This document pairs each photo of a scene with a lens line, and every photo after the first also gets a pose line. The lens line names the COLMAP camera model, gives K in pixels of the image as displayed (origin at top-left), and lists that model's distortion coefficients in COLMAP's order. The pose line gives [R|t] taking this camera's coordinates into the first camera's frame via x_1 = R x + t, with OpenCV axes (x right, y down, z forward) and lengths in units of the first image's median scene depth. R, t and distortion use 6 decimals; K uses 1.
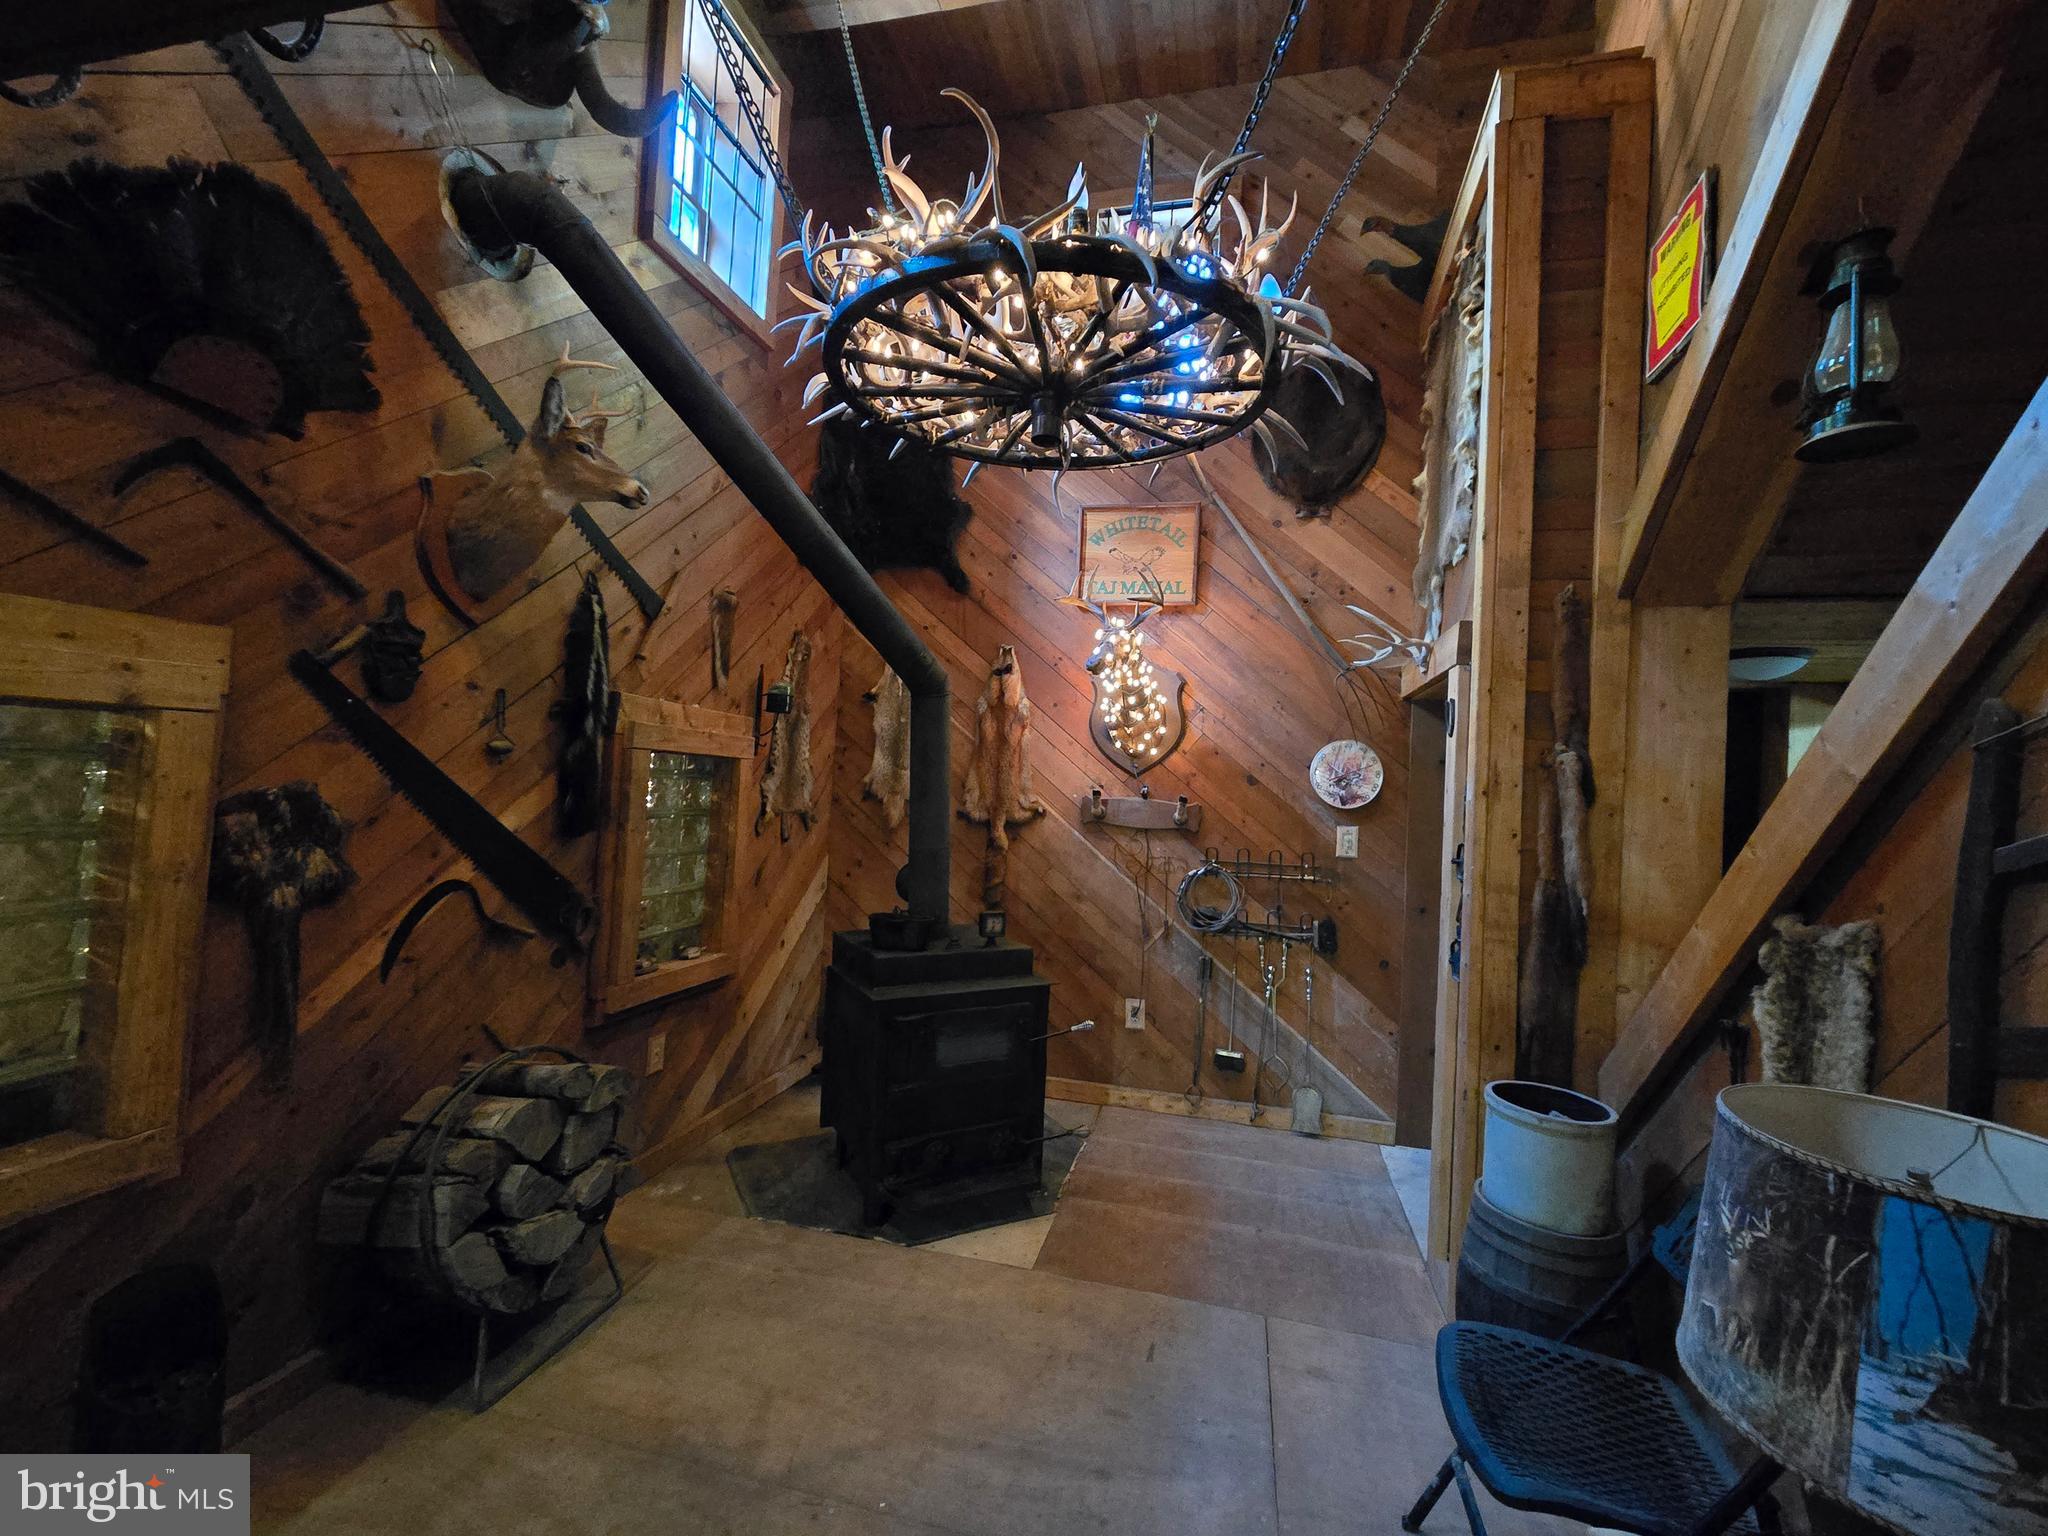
lens RADIAL K [[841.3, 0, 1024.4], [0, 841.3, 759.6], [0, 0, 1]] dist [-0.000225, -0.000066]
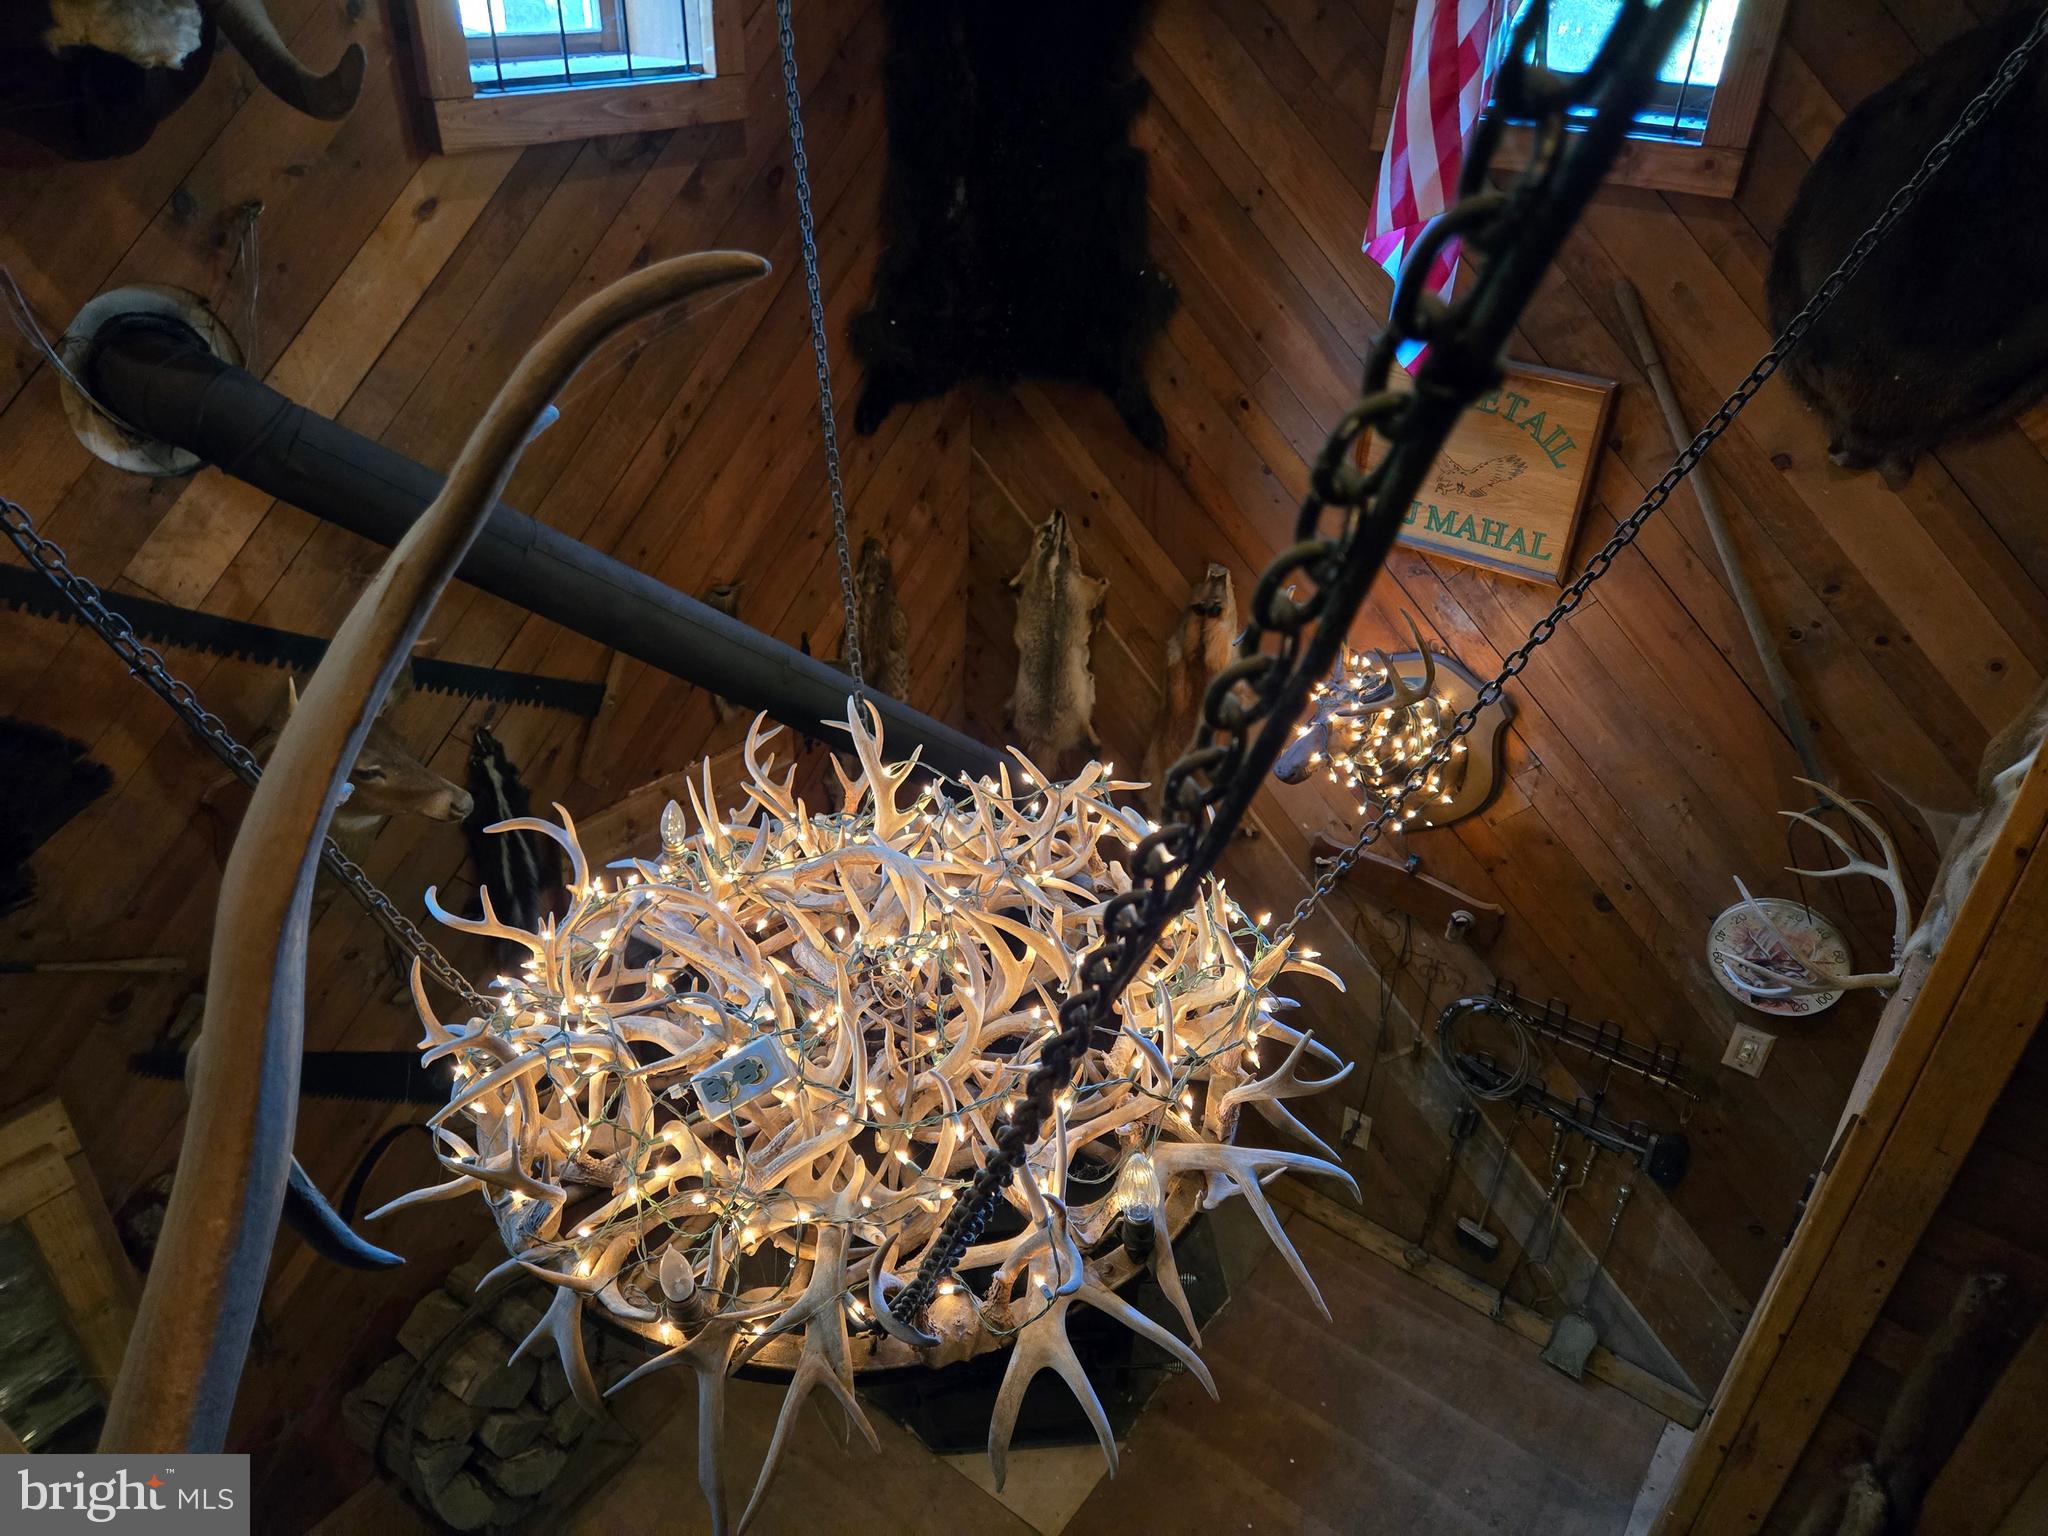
lens RADIAL K [[1373.7, 0, 1033.3], [0, 1373.7, 758.6], [0, 0, 1]] dist [0.087595, -0.085847]
pose [[0.924816, 0.186501, -0.331561, 0.313589], [0.019611, 0.847046, 0.531158, -0.836371], [0.379909, -0.497726, 0.779704, 0.268835]]
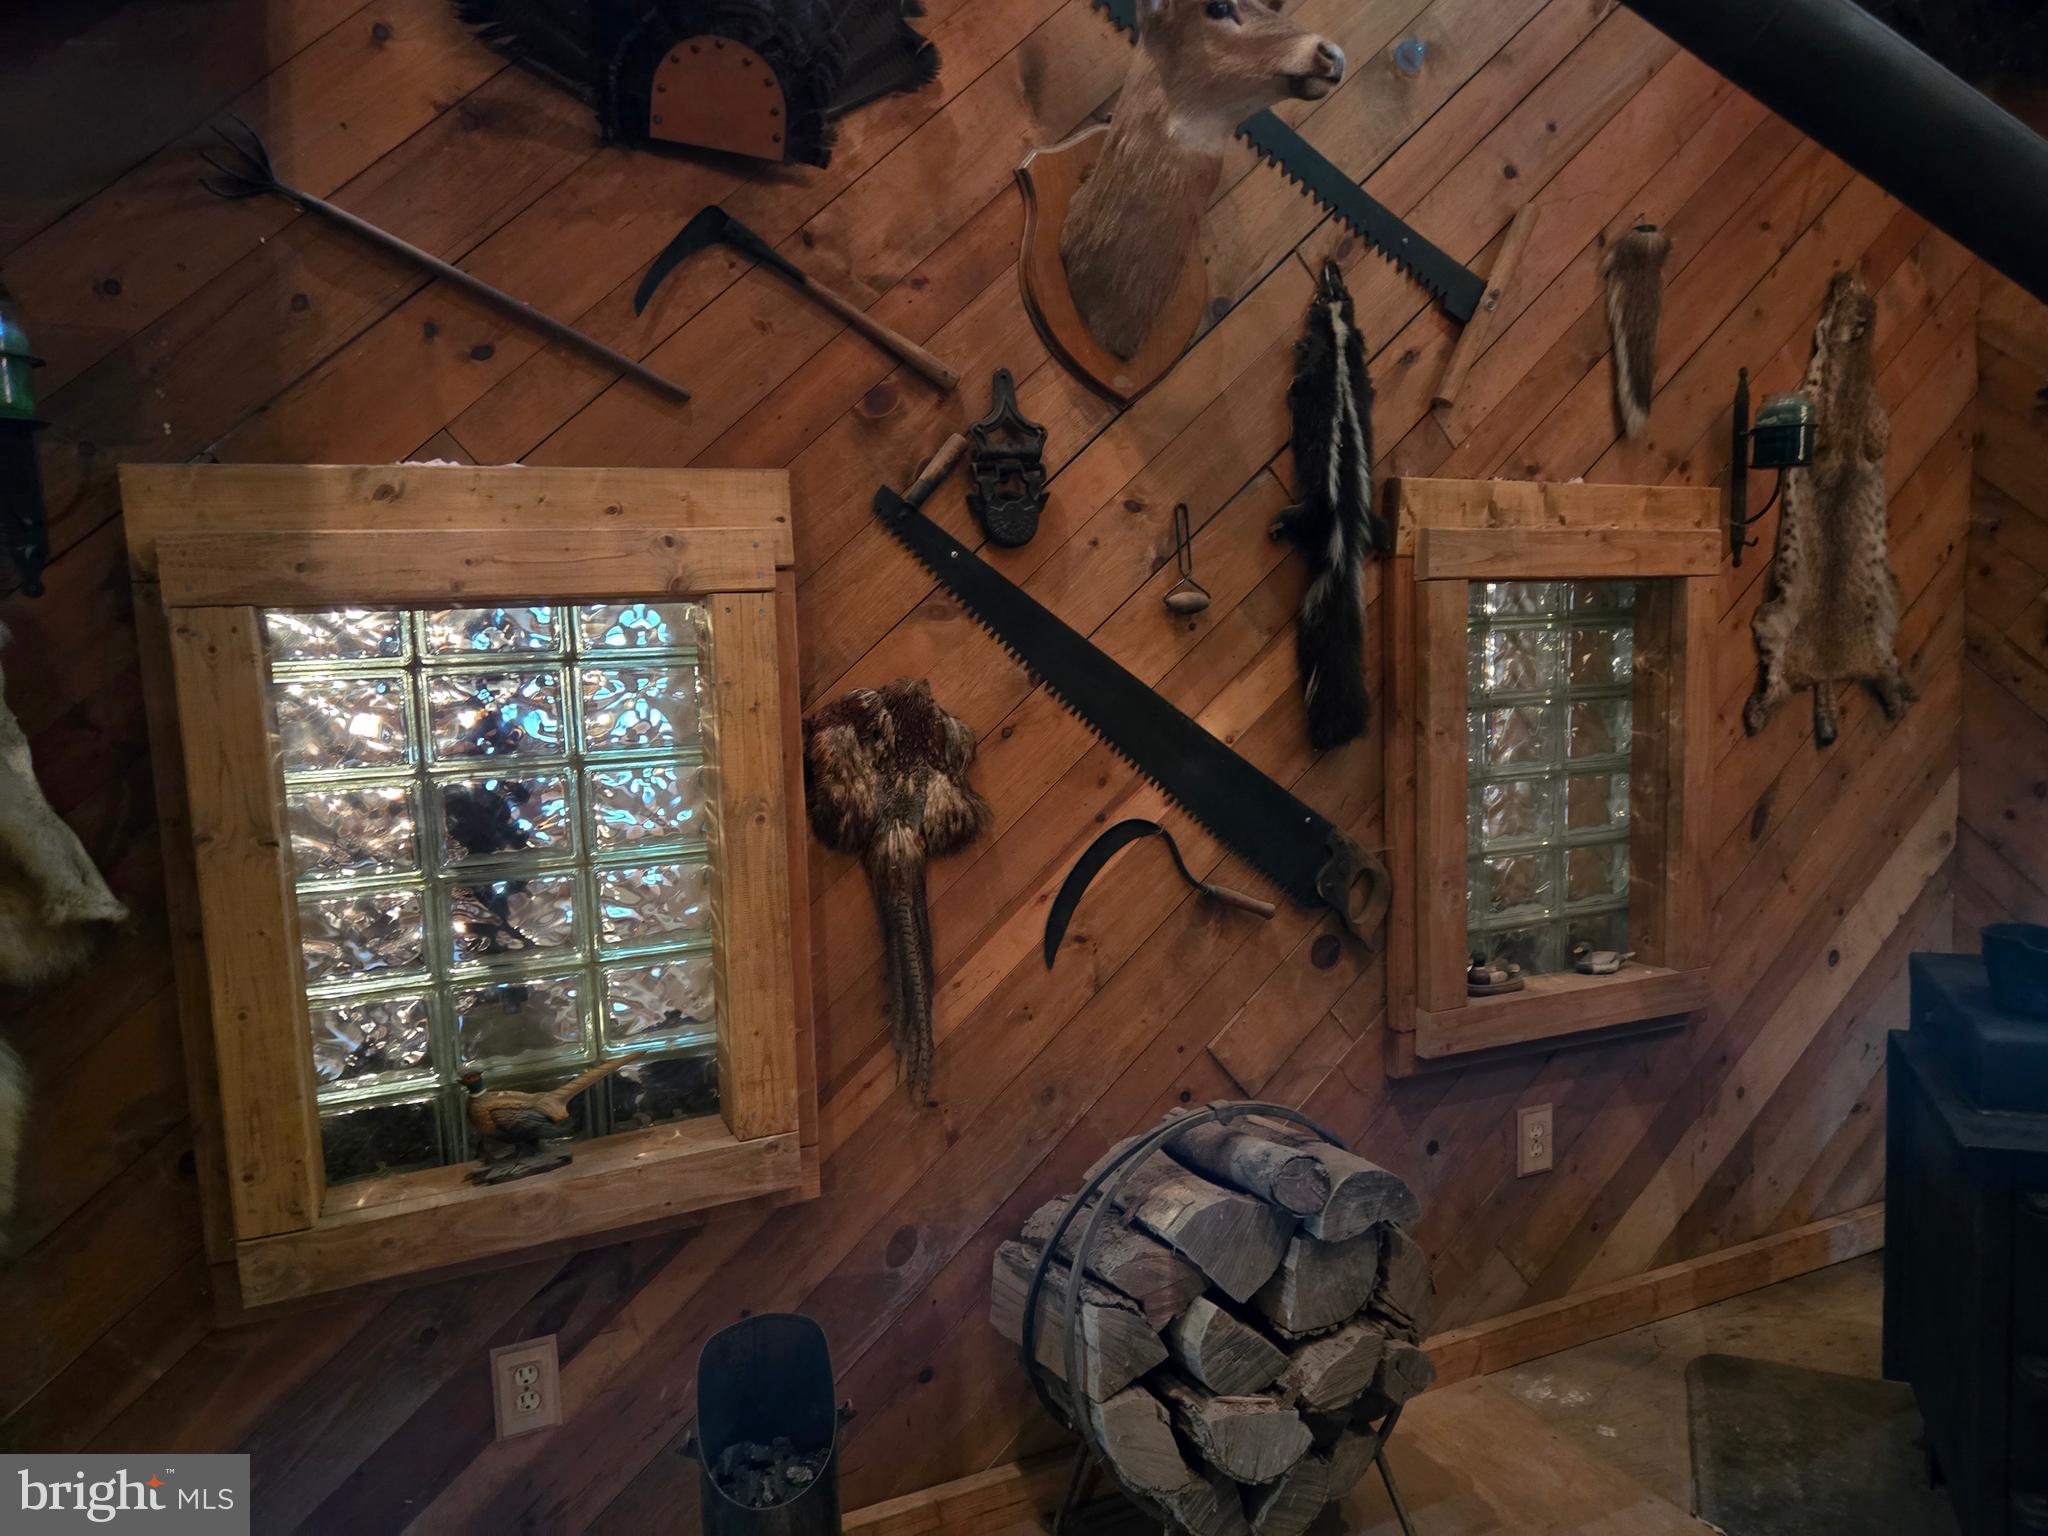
lens RADIAL K [[1360.0, 0, 1061.5], [0, 1360.0, 771.1], [0, 0, 1]] dist [0.087329, -0.083831]
pose [[0.627290, 0.009882, -0.778723, 0.072904], [0.089762, 0.992338, 0.084899, 0.013049], [0.773596, -0.123157, 0.621596, 0.286362]]
